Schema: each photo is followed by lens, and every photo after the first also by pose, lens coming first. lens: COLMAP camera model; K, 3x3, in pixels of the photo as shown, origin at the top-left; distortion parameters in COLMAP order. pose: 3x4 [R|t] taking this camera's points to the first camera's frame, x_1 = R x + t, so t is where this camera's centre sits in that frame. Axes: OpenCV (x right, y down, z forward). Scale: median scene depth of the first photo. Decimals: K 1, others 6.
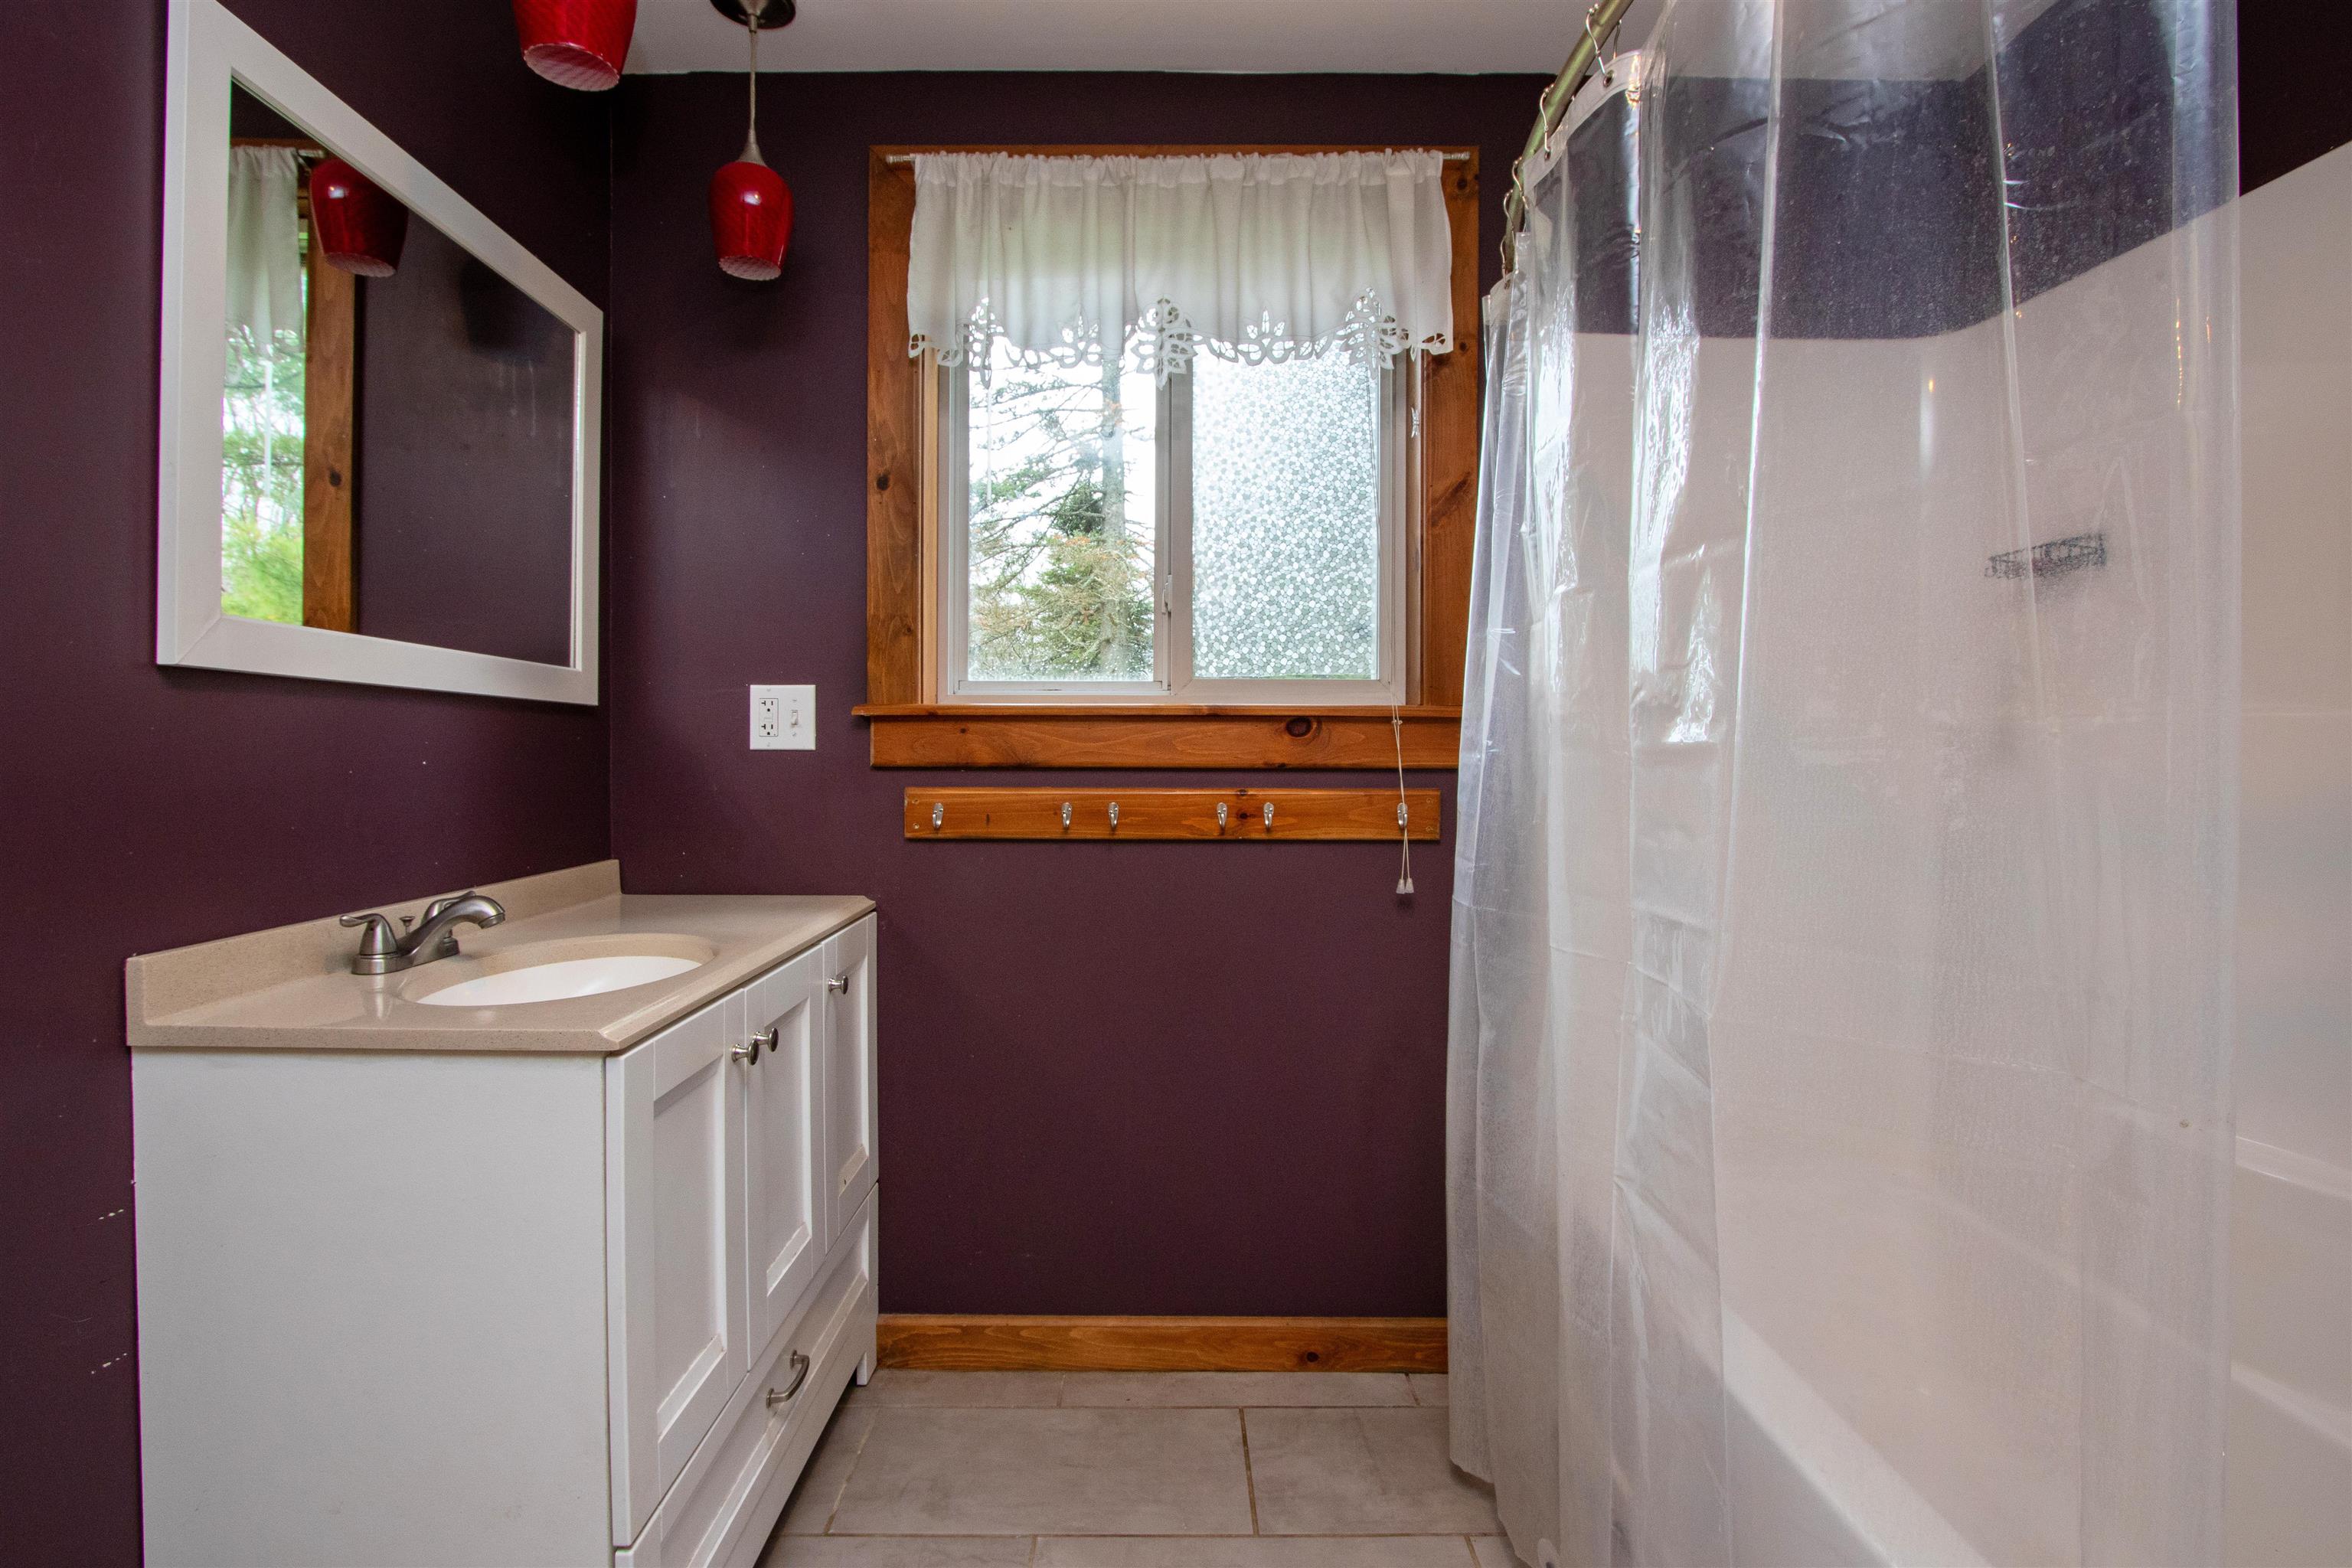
lens RADIAL K [[1109.5, 0, 1187.2], [0, 1109.5, 766.7], [0, 0, 1]] dist [-0.018683, 0.002723]
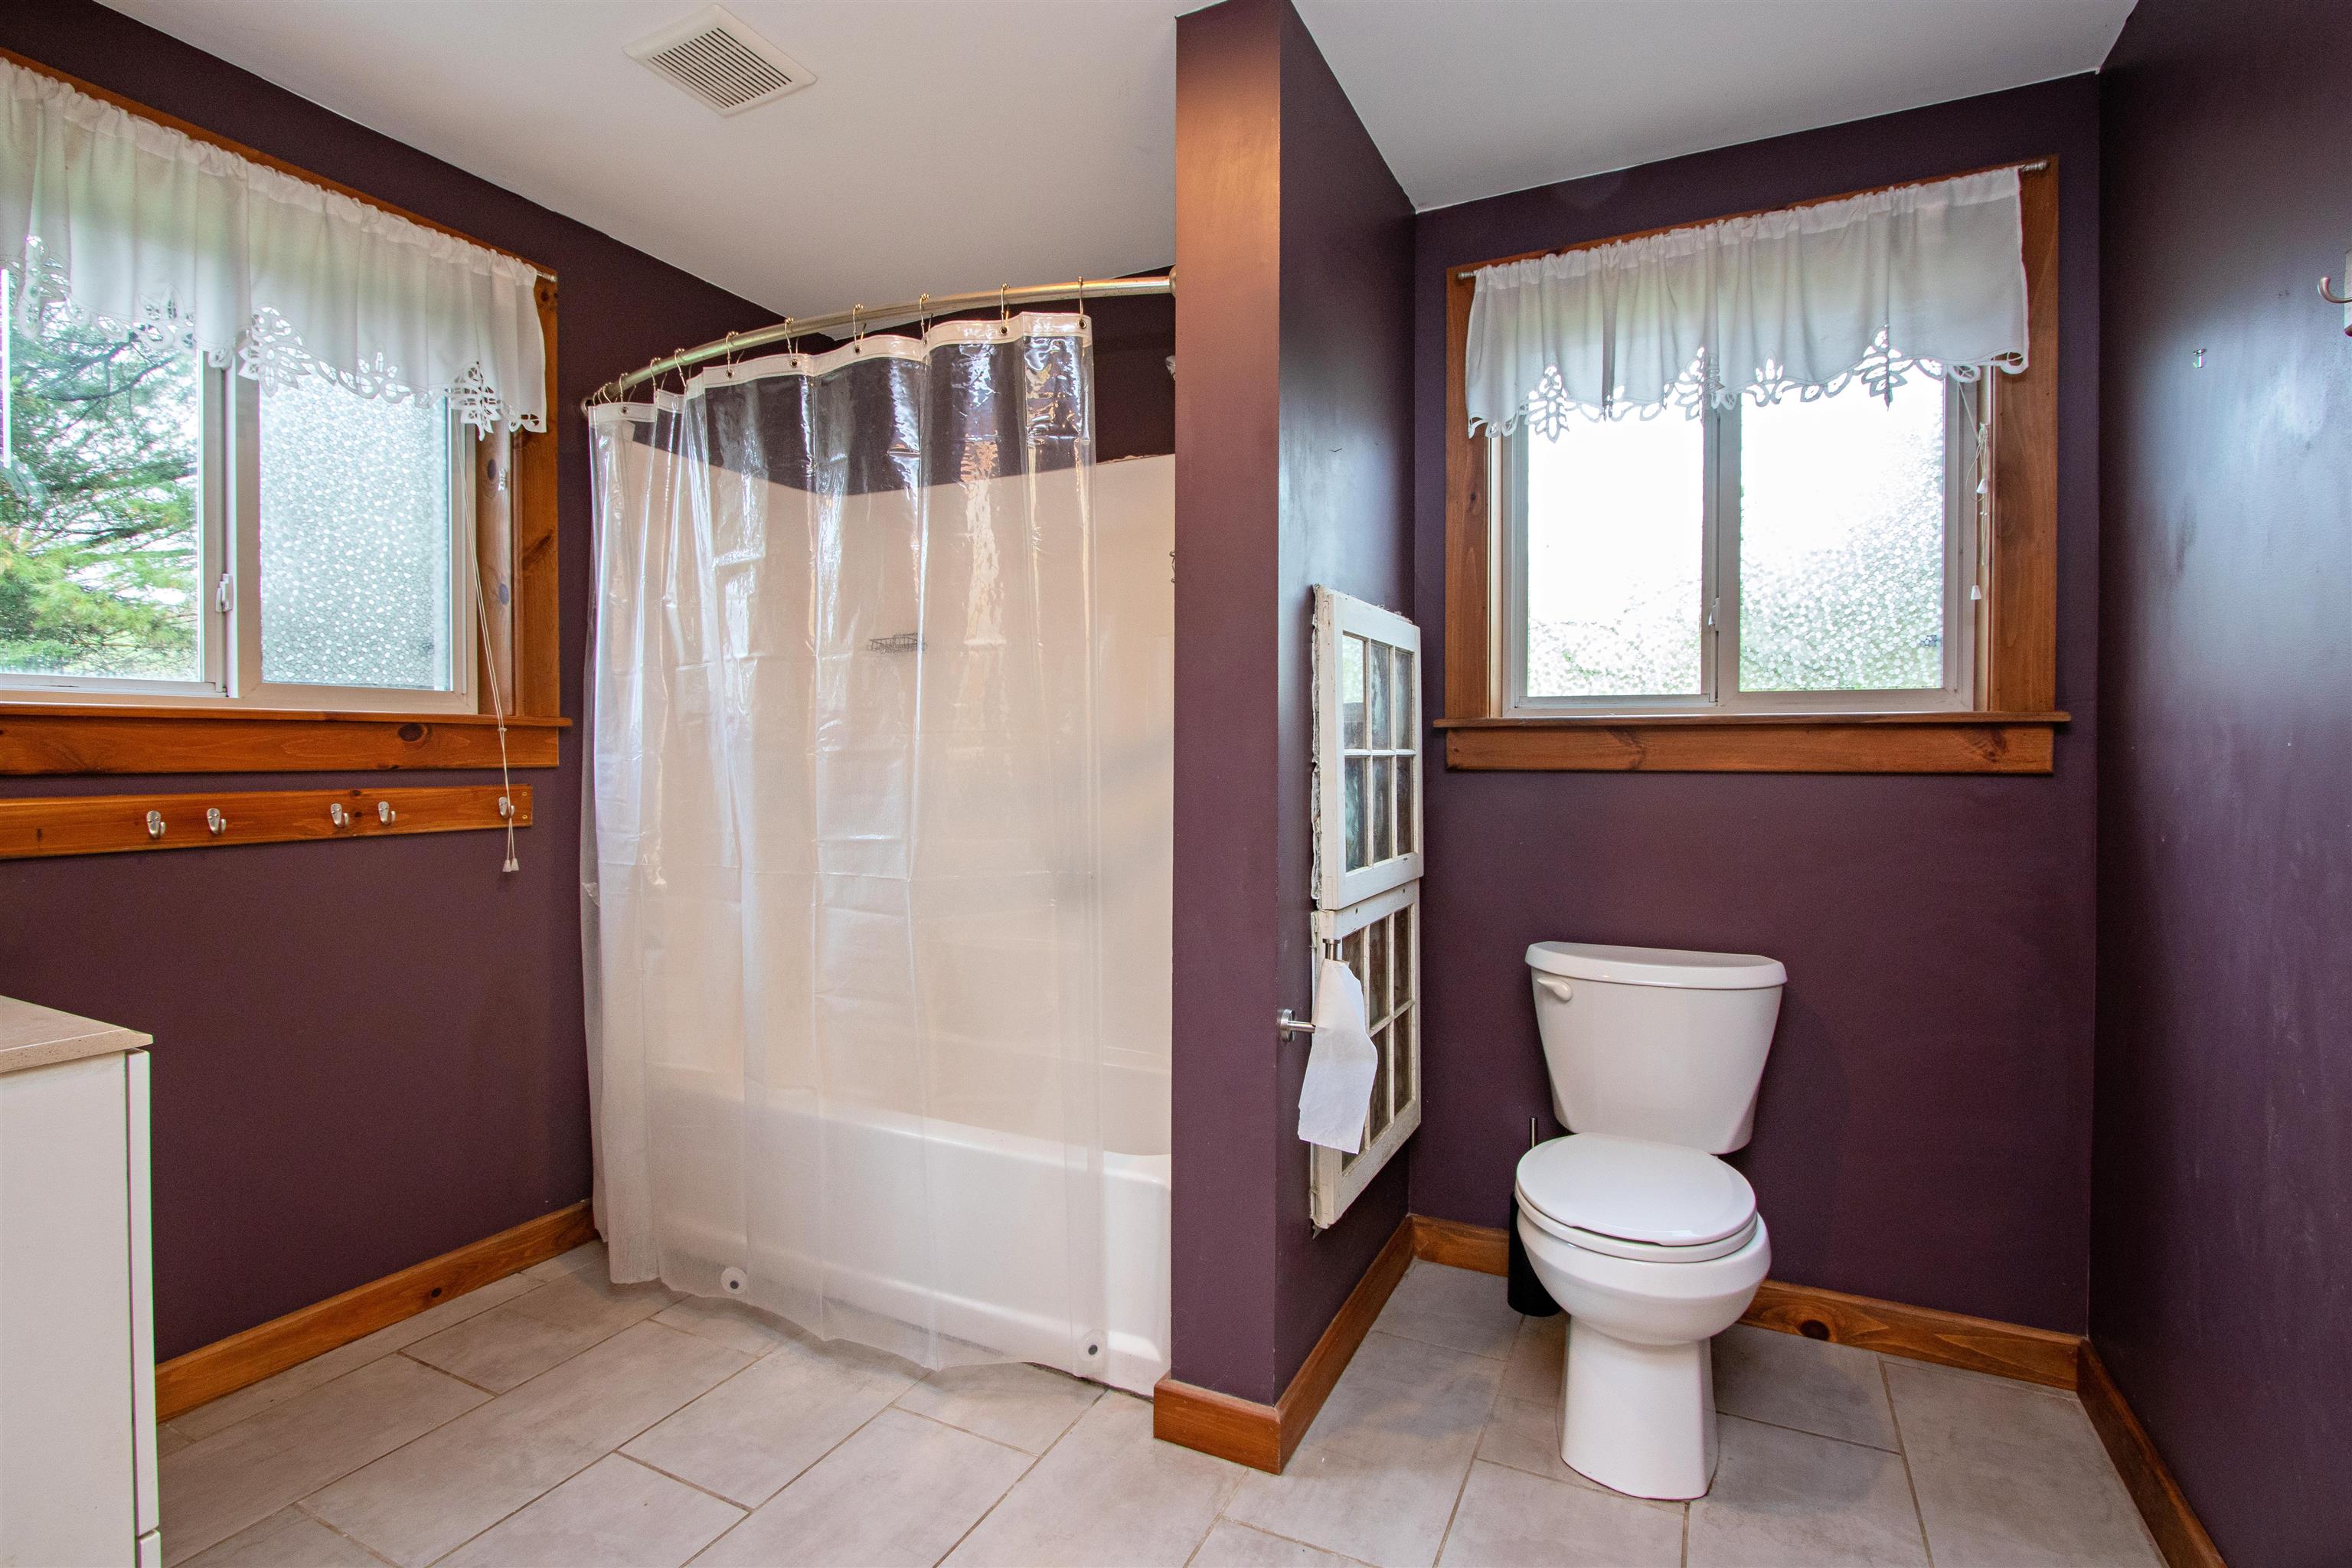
lens RADIAL K [[1109.5, 0, 1164.8], [0, 1109.5, 773.4], [0, 0, 1]] dist [-0.018683, 0.002723]
pose [[0.452867, -0.021641, 0.891316, -0.546127], [0.018981, 0.999713, 0.014630, 0.003523], [-0.891376, 0.010293, 0.453147, -0.176923]]
